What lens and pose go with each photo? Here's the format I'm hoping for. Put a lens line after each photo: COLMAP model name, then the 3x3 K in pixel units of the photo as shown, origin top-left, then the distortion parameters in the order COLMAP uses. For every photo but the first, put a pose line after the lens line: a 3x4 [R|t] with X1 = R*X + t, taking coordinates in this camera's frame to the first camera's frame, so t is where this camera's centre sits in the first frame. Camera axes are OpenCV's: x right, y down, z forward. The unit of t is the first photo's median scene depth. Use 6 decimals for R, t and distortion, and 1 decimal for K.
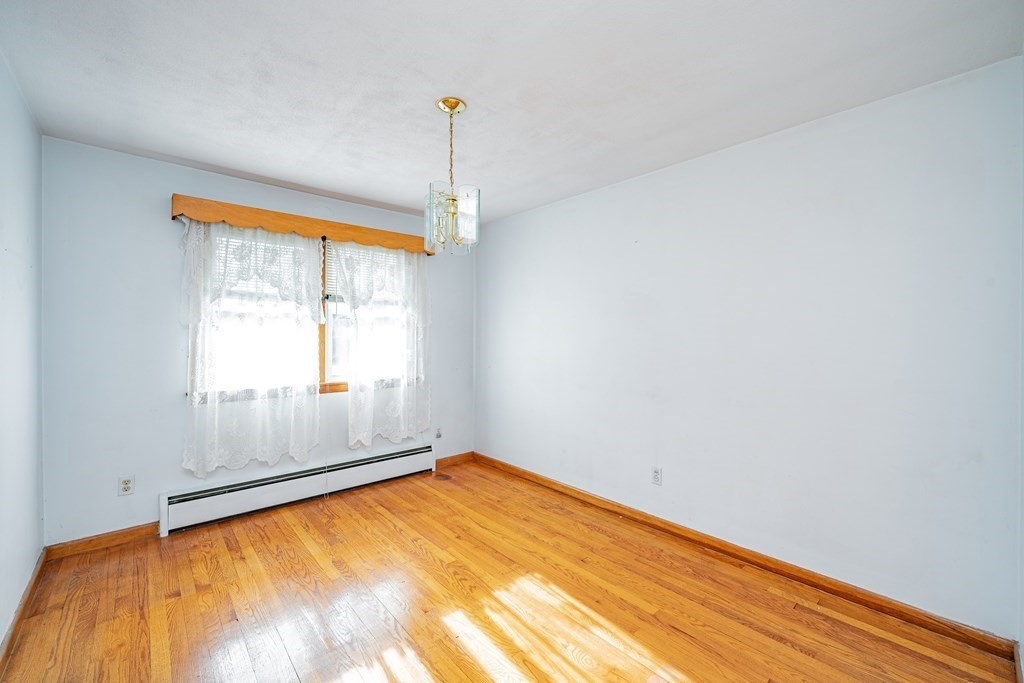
lens RADIAL K [[415.2, 0, 513.2], [0, 415.2, 341.0], [0, 0, 1]] dist [-0.000962, -0.000453]
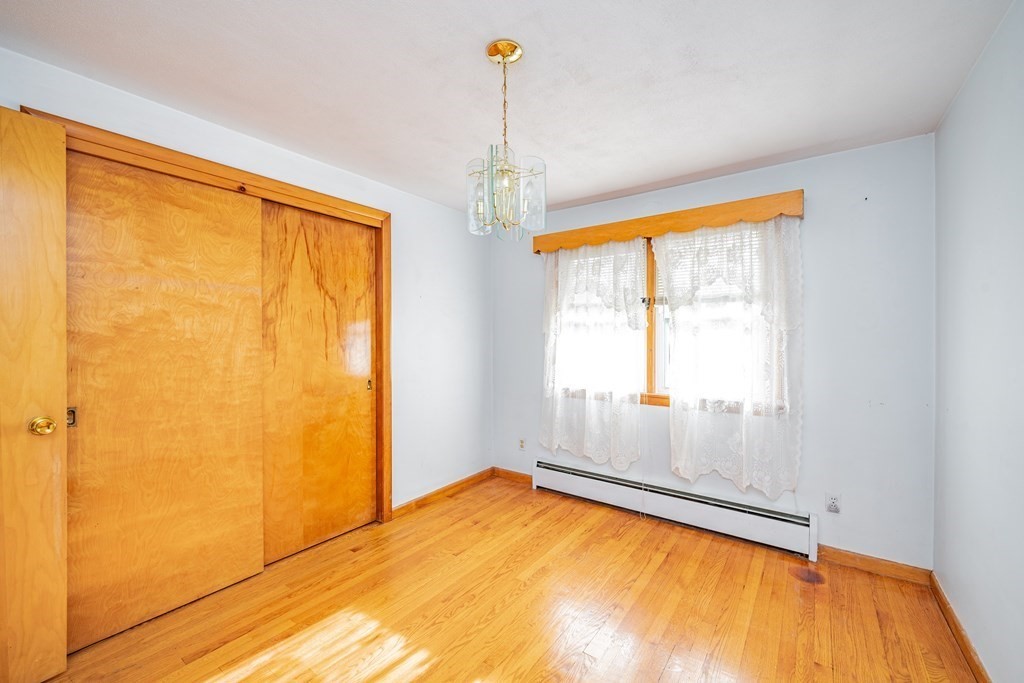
lens RADIAL K [[415.2, 0, 513.2], [0, 415.2, 341.0], [0, 0, 1]] dist [-0.000962, -0.000453]
pose [[0.210385, 0.005020, -0.977606, 0.421951], [-0.012625, 0.999917, 0.002417, -0.015802], [0.977537, 0.011834, 0.210431, 0.559351]]
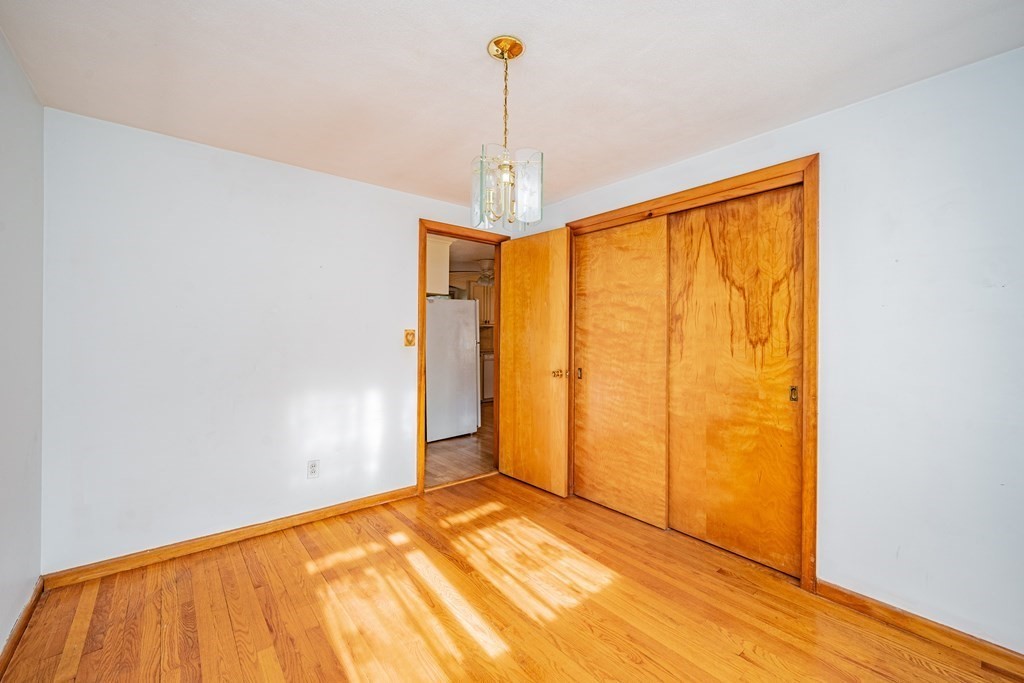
lens RADIAL K [[412.1, 0, 512.3], [0, 412.1, 336.9], [0, 0, 1]] dist [-0.000189, -0.000058]
pose [[-0.999395, -0.011738, 0.032751, -0.124735], [-0.011170, 0.999785, 0.017485, -0.014839], [-0.032950, 0.017108, -0.999311, 1.185709]]
